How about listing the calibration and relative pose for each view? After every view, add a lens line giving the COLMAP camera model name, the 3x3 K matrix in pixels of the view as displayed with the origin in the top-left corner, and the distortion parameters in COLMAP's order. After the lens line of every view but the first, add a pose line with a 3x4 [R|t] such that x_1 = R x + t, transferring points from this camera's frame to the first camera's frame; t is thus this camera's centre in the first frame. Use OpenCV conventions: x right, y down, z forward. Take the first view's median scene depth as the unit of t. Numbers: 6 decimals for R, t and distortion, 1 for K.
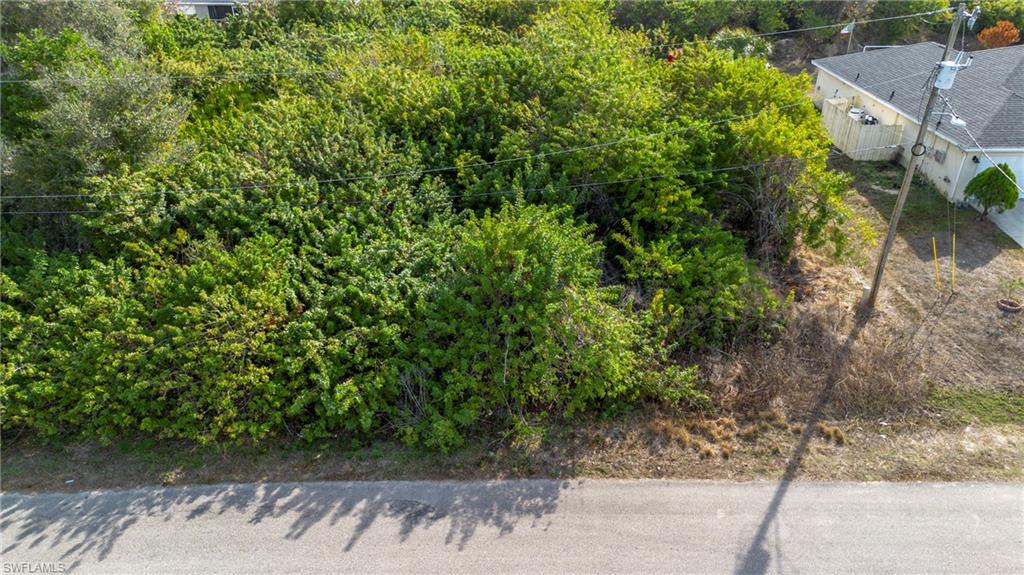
lens RADIAL K [[729.2, 0, 514.7], [0, 729.2, 287.4], [0, 0, 1]] dist [0.055513, -0.047253]
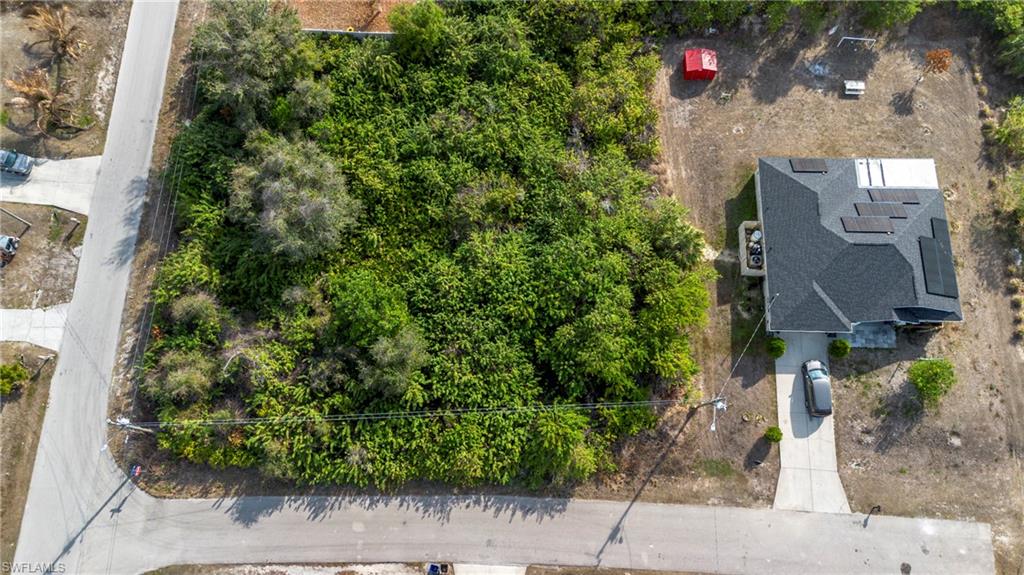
lens RADIAL K [[729.2, 0, 511.7], [0, 729.2, 296.1], [0, 0, 1]] dist [0.055513, -0.047253]
pose [[0.998731, 0.042306, -0.027326, -0.142380], [-0.011491, 0.719683, 0.694207, -2.717067], [0.049035, -0.693012, 0.719256, -0.803069]]
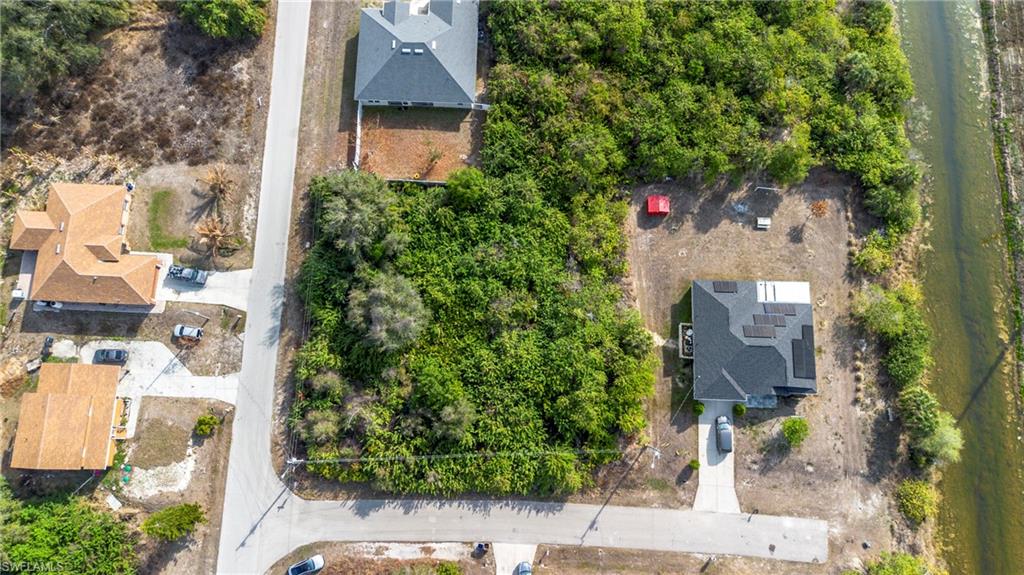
lens RADIAL K [[729.2, 0, 510.9], [0, 729.2, 296.5], [0, 0, 1]] dist [0.055513, -0.047253]
pose [[0.998319, 0.049135, -0.030735, -0.230452], [-0.008843, 0.653258, 0.757084, -4.719033], [0.057277, -0.755539, 0.652594, -1.379404]]
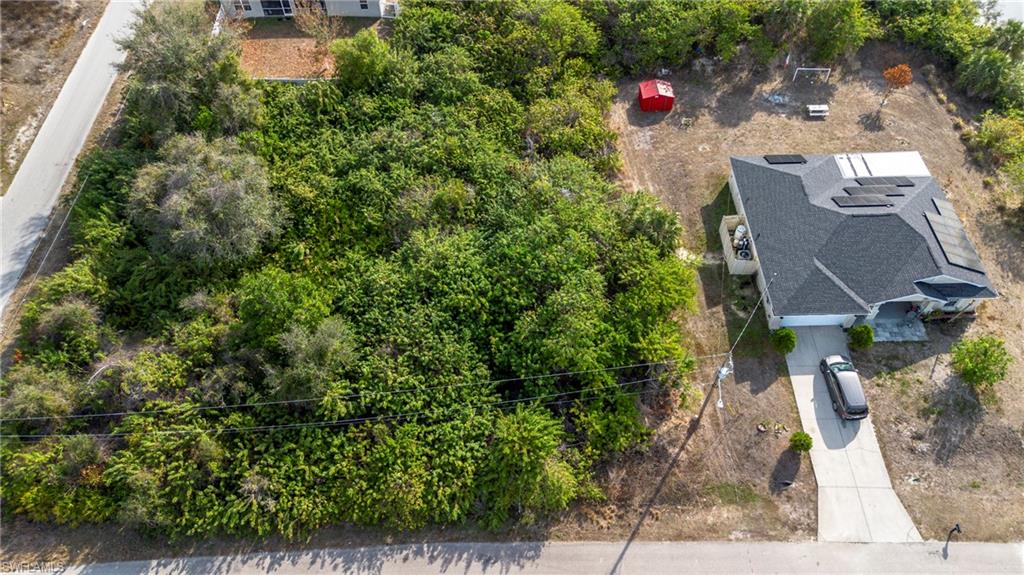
lens RADIAL K [[729.2, 0, 513.1], [0, 729.2, 289.9], [0, 0, 1]] dist [0.055513, -0.047253]
pose [[0.999923, -0.006944, -0.010271, -0.003620], [0.010491, 0.915365, 0.402488, -1.509231], [0.006607, -0.402565, 0.915368, -0.945824]]
